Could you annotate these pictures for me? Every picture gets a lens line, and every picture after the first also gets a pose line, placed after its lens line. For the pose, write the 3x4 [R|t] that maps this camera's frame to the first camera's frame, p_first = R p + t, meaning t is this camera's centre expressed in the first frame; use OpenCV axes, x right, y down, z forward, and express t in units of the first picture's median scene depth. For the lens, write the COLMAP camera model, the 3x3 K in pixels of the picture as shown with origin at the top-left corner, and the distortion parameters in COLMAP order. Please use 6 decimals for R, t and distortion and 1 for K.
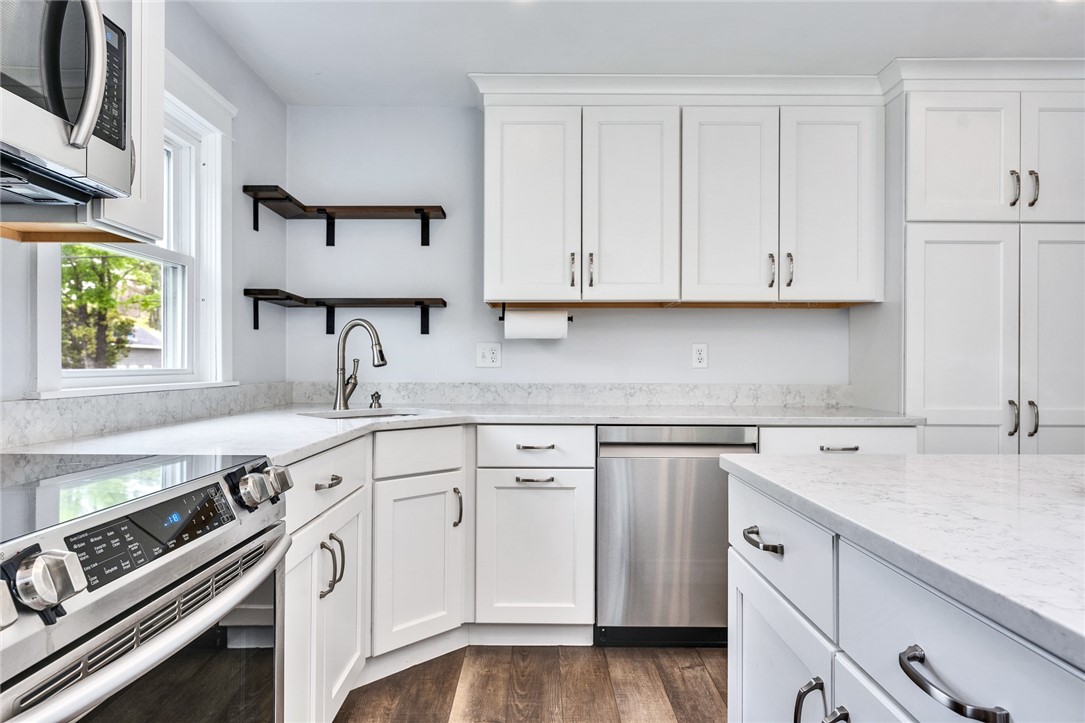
lens RADIAL K [[641.5, 0, 538.0], [0, 641.5, 363.3], [0, 0, 1]] dist [0.000313, -0.000001]
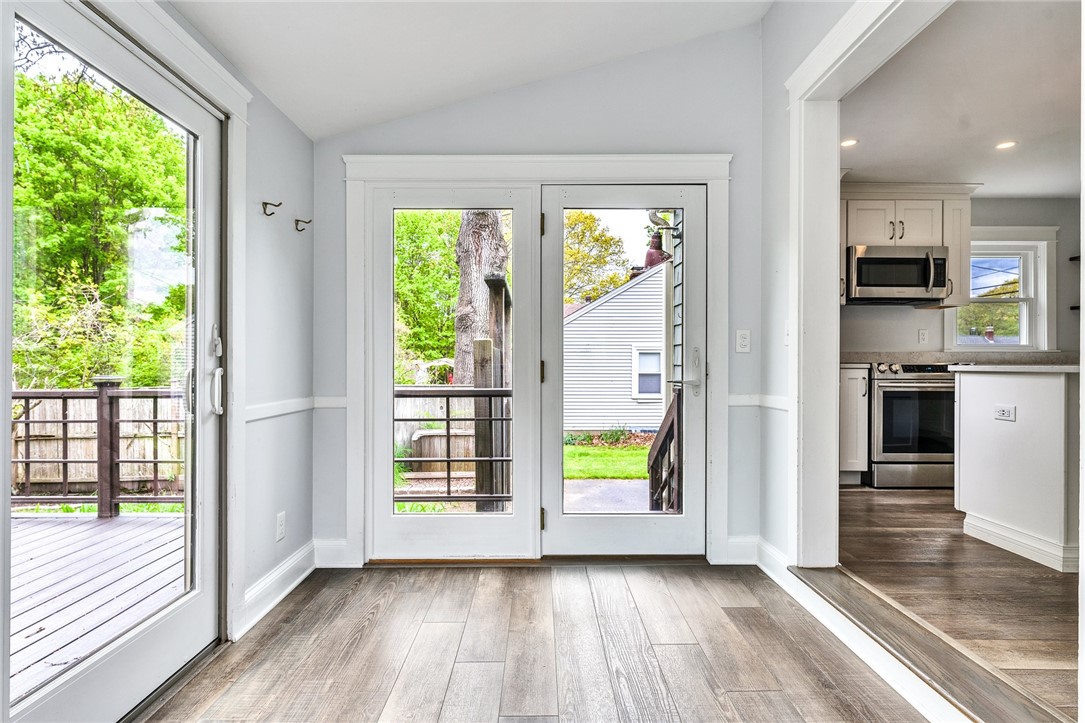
lens RADIAL K [[528.7, 0, 542.5], [0, 528.7, 361.5], [0, 0, 1]] dist [0.000046, -0.000146]
pose [[0.002165, -0.000870, -0.999997, 1.191477], [-0.004089, 0.999991, -0.000879, 0.066476], [0.999989, 0.004091, 0.002161, -0.684660]]
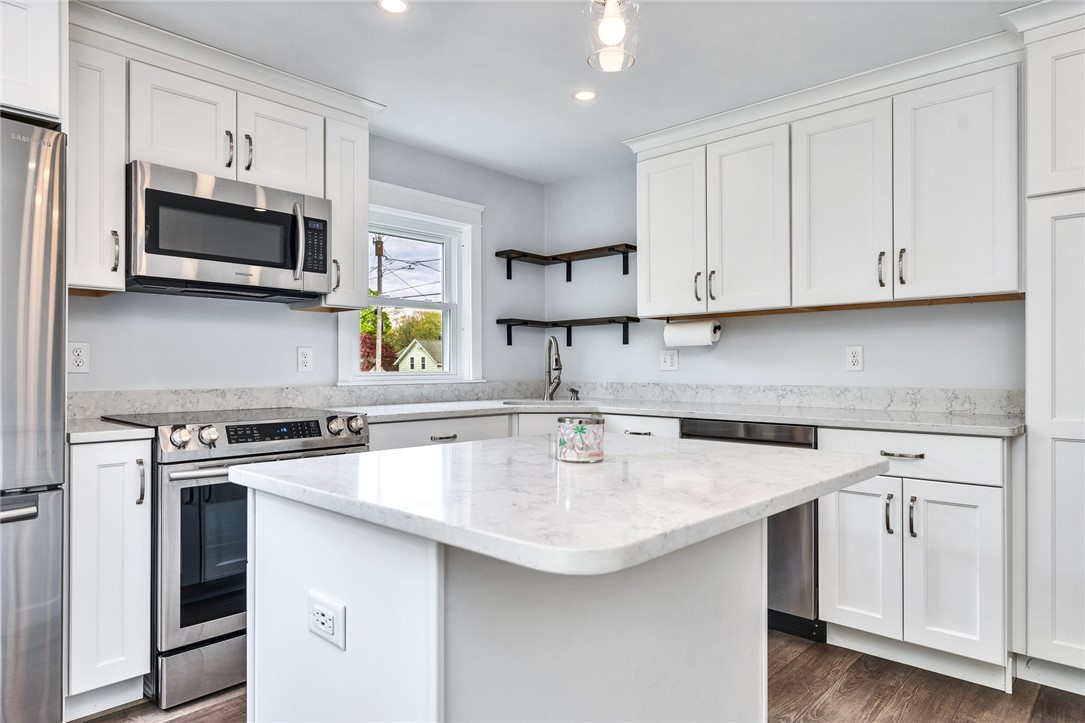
lens RADIAL K [[657.7, 0, 540.7], [0, 657.7, 364.8], [0, 0, 1]] dist [-0.000185, 0.000984]
pose [[0.730869, -0.007865, -0.682472, 0.647202], [0.005552, 0.999969, -0.005578, 0.001356], [0.682495, 0.000288, 0.730890, -0.070852]]
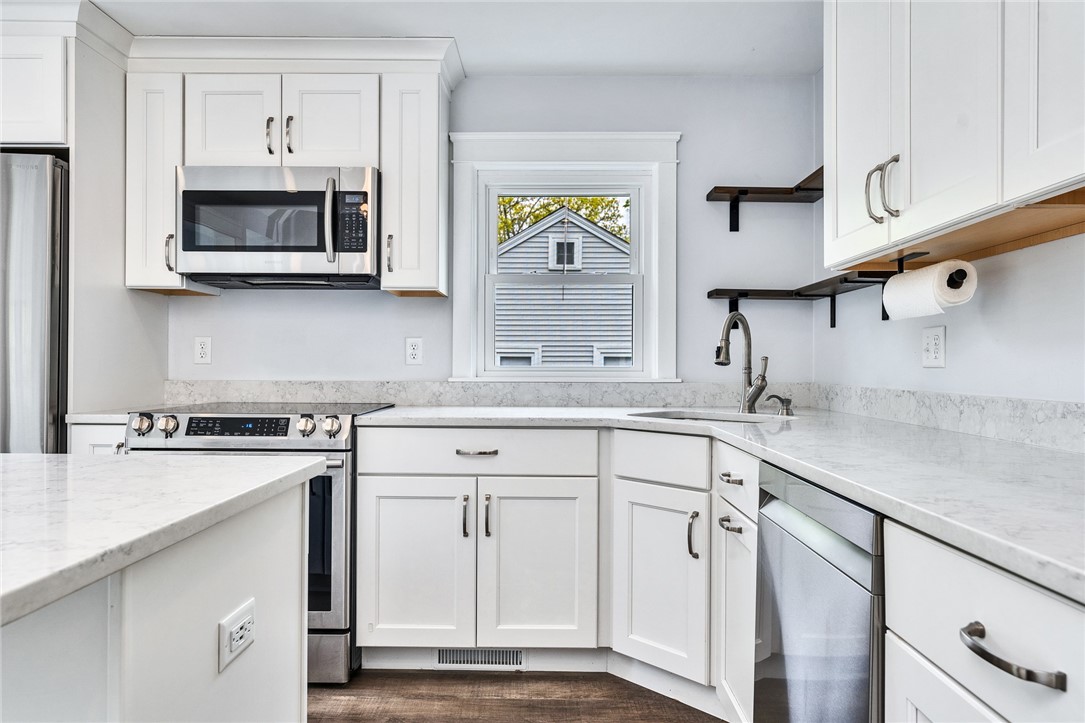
lens RADIAL K [[718.7, 0, 542.5], [0, 718.7, 361.5], [0, 0, 1]] dist [0.001914, 0.000733]
pose [[-0.007196, -0.007600, -0.999945, 0.682671], [-0.002638, 0.999968, -0.007581, 0.007687], [0.999971, 0.002584, -0.007216, 0.691115]]
